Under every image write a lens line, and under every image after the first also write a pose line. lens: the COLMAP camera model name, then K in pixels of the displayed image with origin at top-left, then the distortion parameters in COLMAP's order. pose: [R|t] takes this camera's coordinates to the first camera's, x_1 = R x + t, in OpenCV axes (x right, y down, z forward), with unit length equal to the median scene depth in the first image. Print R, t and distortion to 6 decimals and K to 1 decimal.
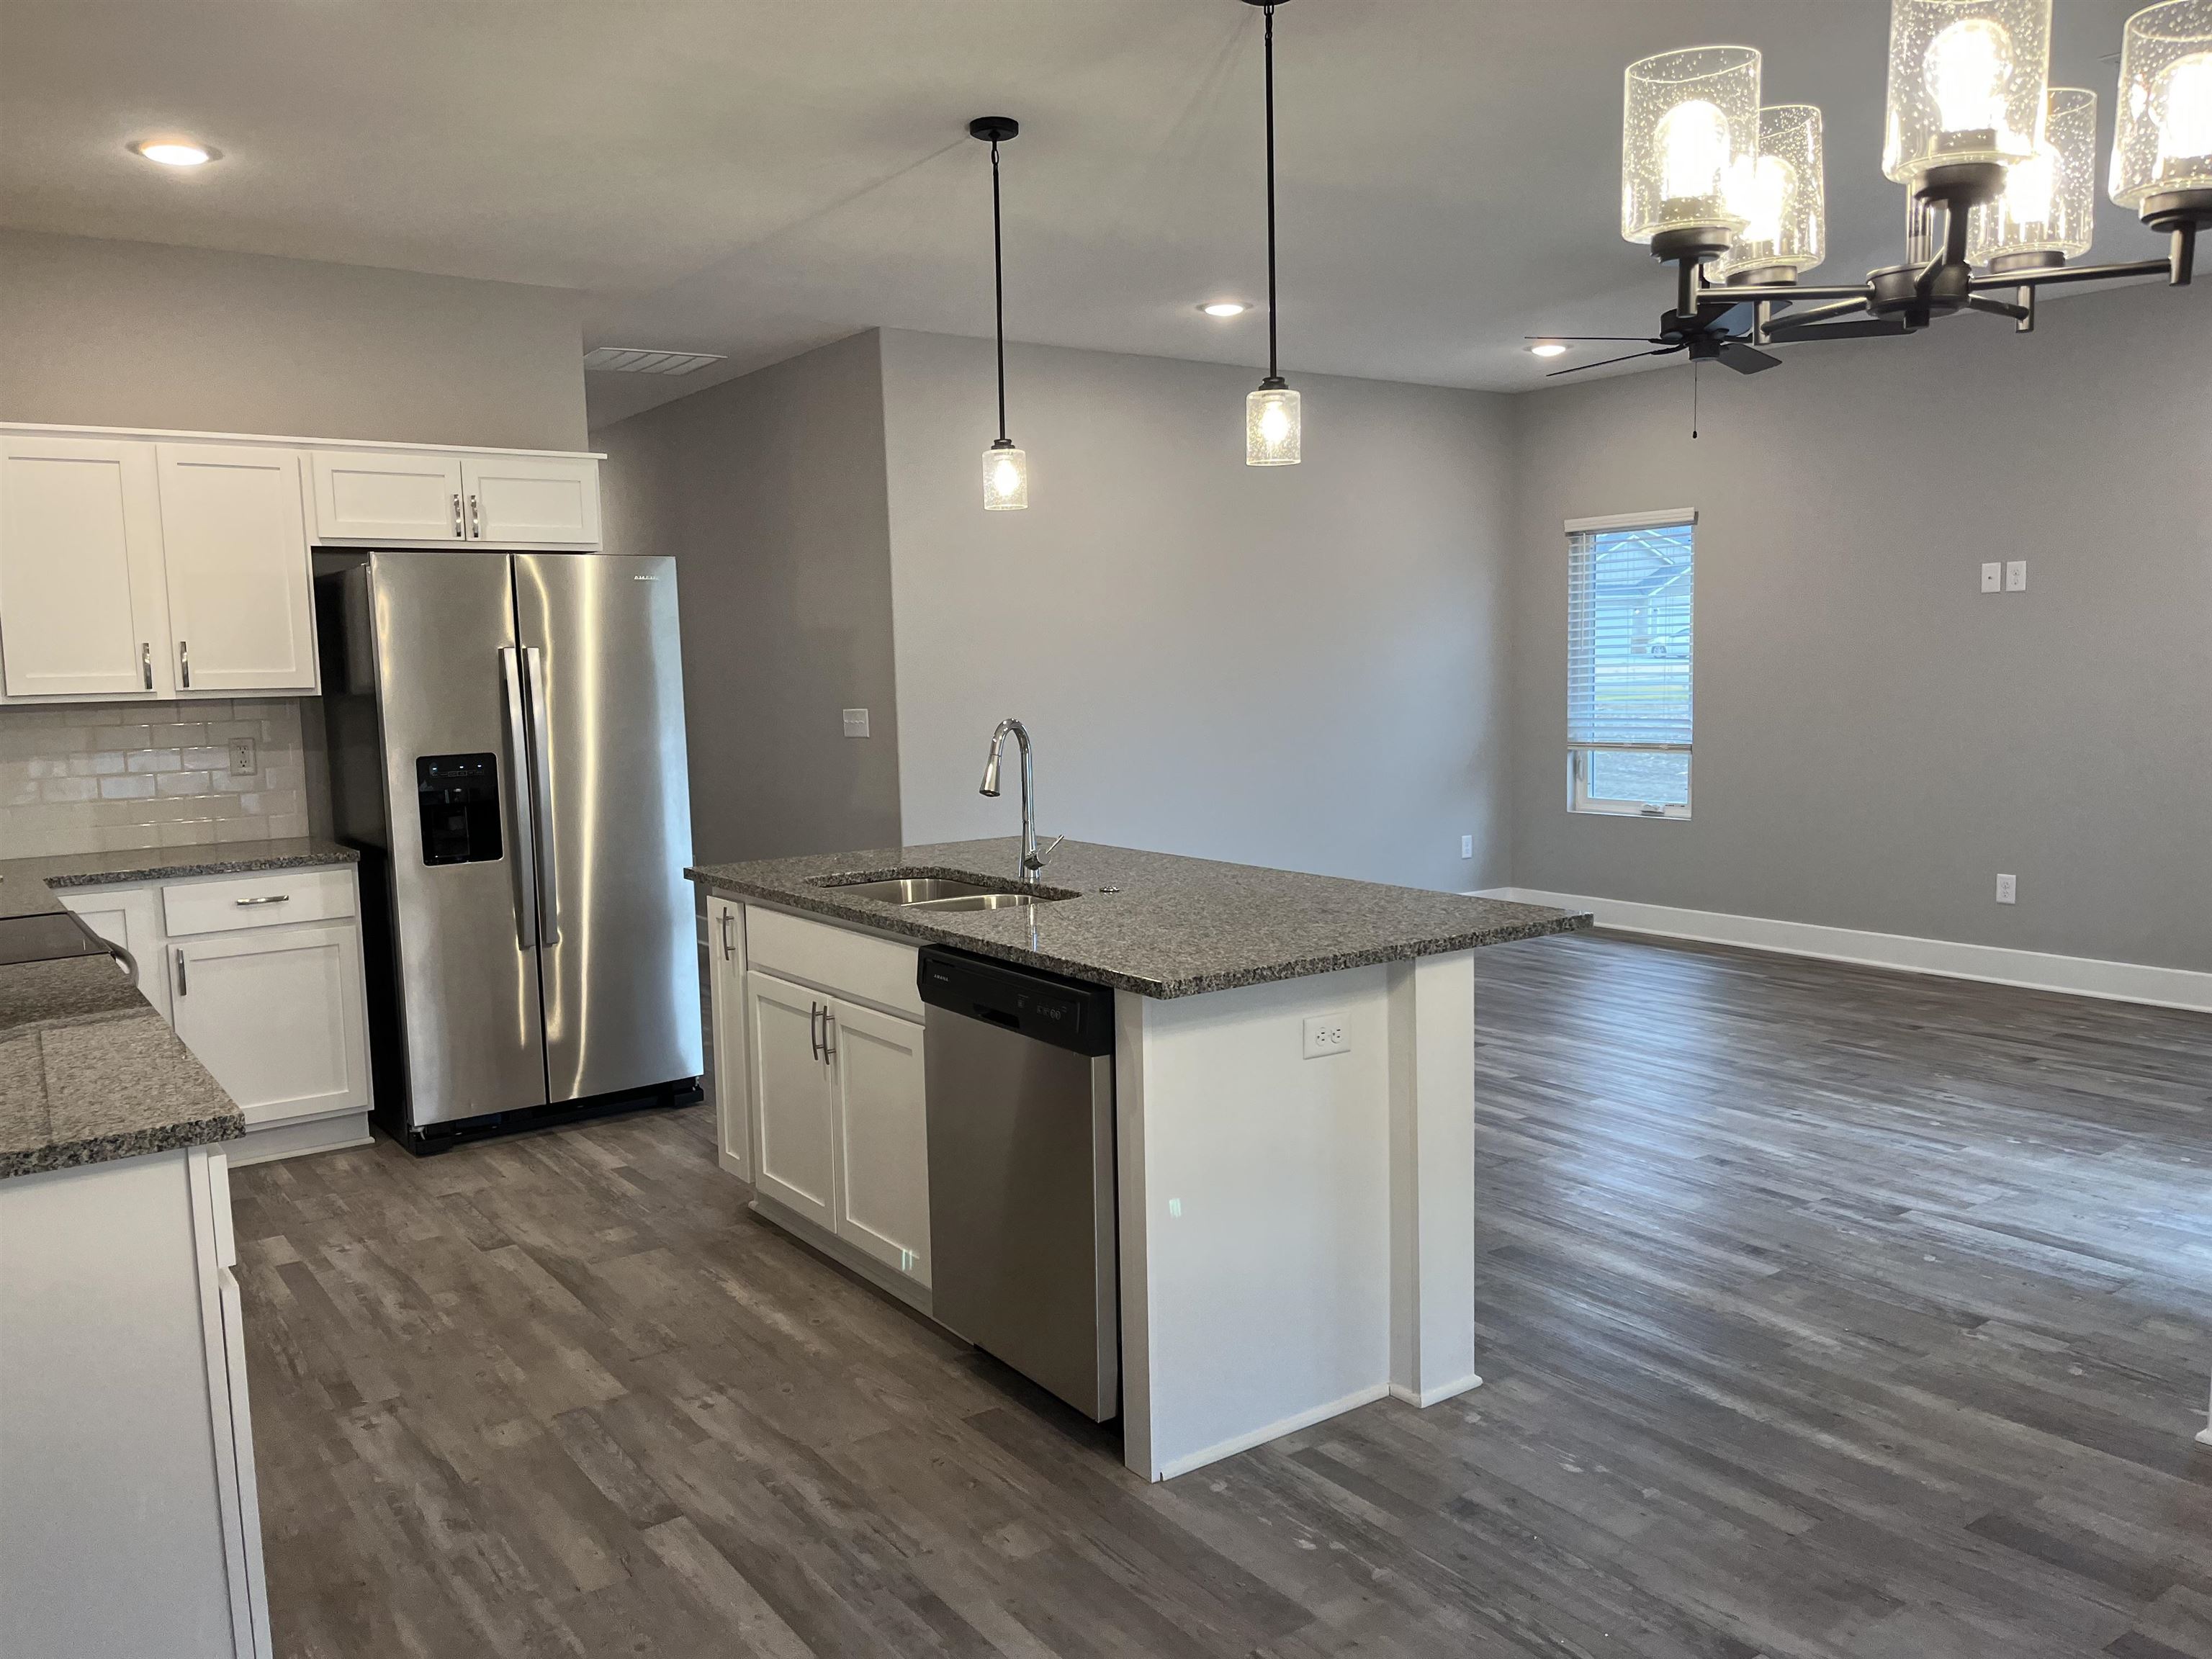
lens RADIAL K [[1665.4, 0, 1091.8], [0, 1665.4, 831.0], [0, 0, 1]] dist [0.047213, -0.069724]
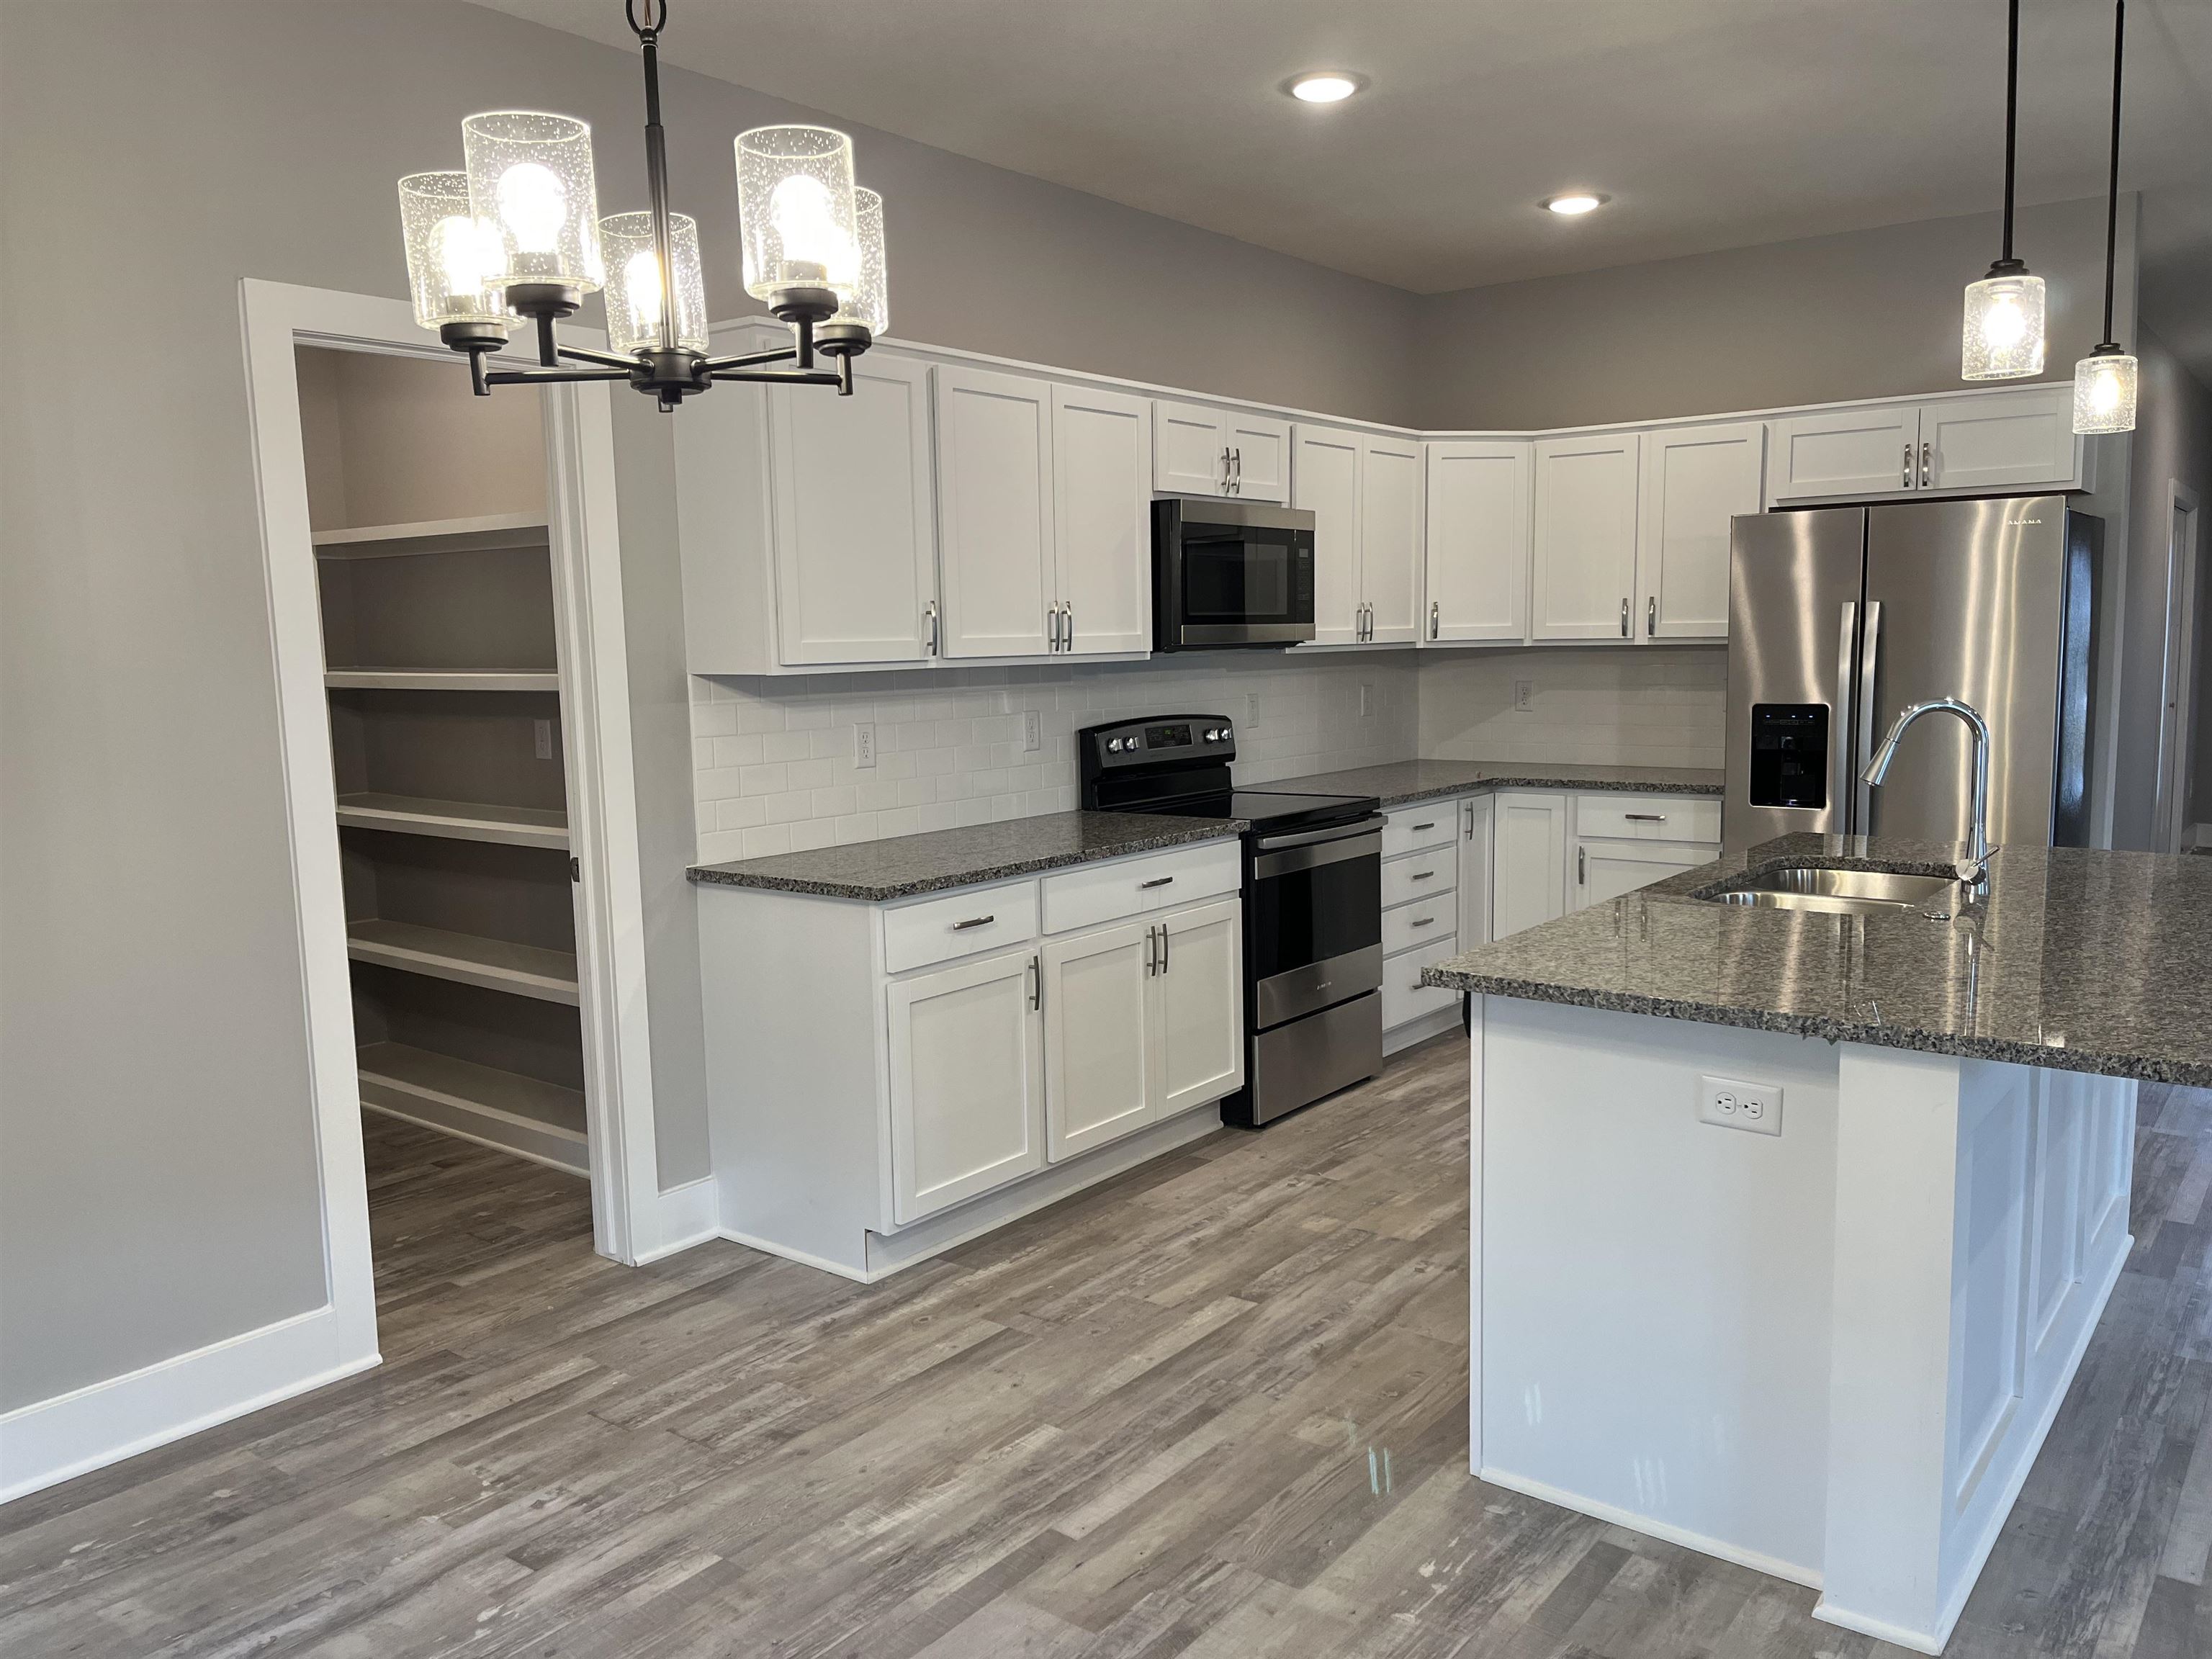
lens RADIAL K [[1665.4, 0, 1091.3], [0, 1665.4, 838.5], [0, 0, 1]] dist [0.047213, -0.069724]
pose [[0.278827, 0.137637, -0.950427, 0.773538], [-0.087534, 0.989199, 0.117571, -0.072026], [0.956344, 0.050413, 0.287863, 0.428795]]
